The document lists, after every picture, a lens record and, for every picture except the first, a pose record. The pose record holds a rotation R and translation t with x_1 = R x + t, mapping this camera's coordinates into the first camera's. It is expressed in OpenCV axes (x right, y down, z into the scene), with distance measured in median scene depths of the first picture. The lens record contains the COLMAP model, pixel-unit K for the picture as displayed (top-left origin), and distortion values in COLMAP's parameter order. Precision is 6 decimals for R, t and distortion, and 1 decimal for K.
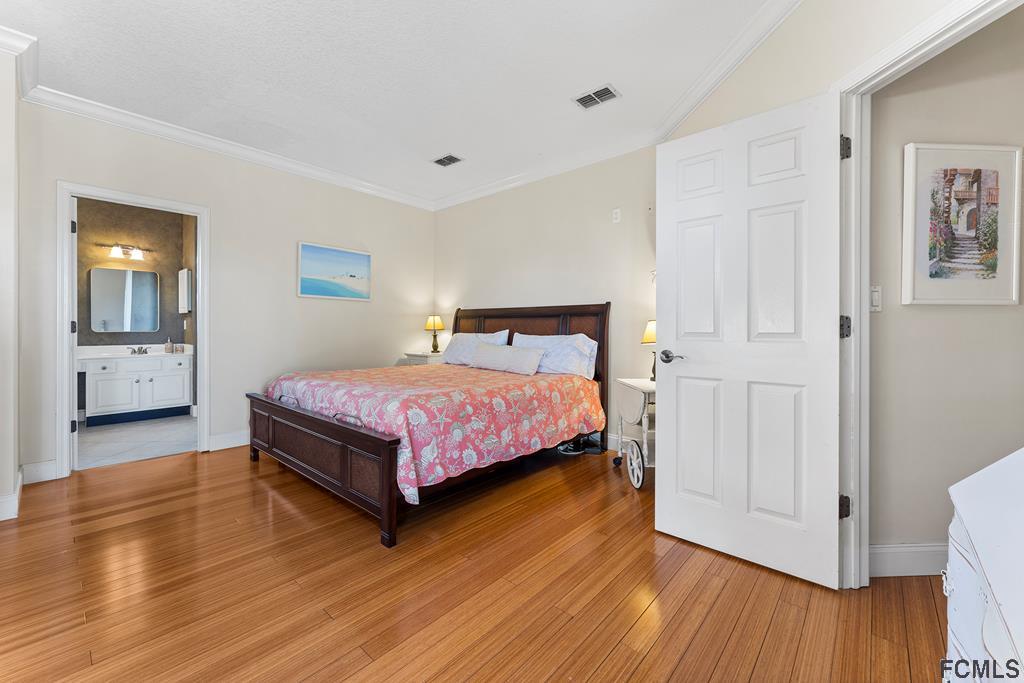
lens RADIAL K [[411.6, 0, 505.2], [0, 411.6, 327.3], [0, 0, 1]] dist [0.000717, 0.000211]
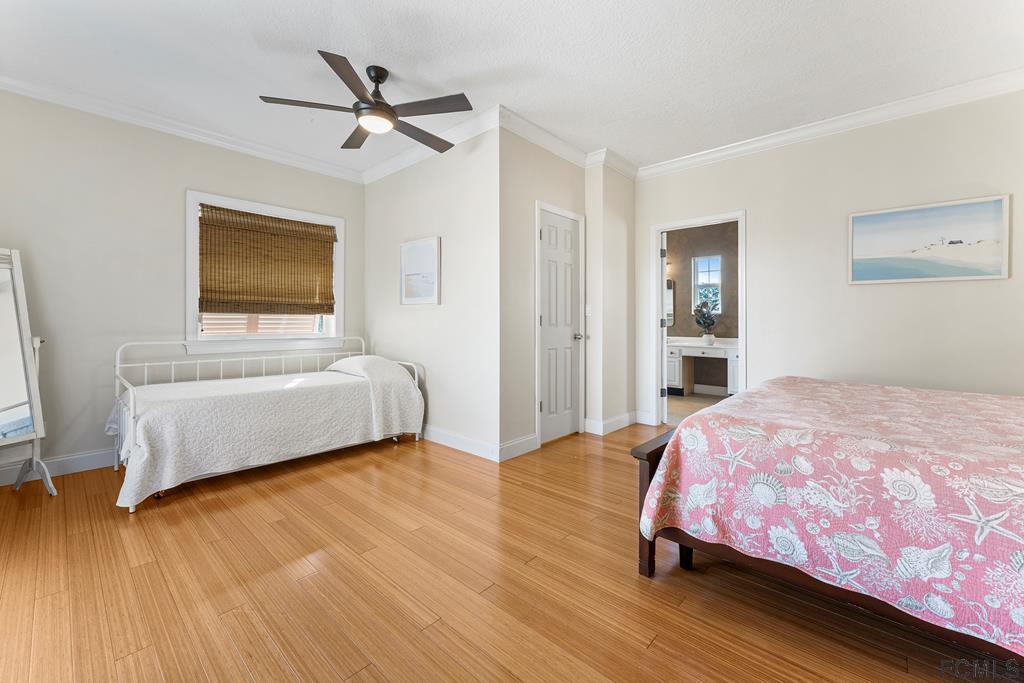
lens RADIAL K [[411.6, 0, 505.2], [0, 411.6, 327.3], [0, 0, 1]] dist [0.000717, 0.000211]
pose [[-0.007567, 0.006763, -0.999948, 0.477959], [-0.001010, 0.999977, 0.006771, 0.003412], [0.999971, 0.001061, -0.007560, 0.574340]]
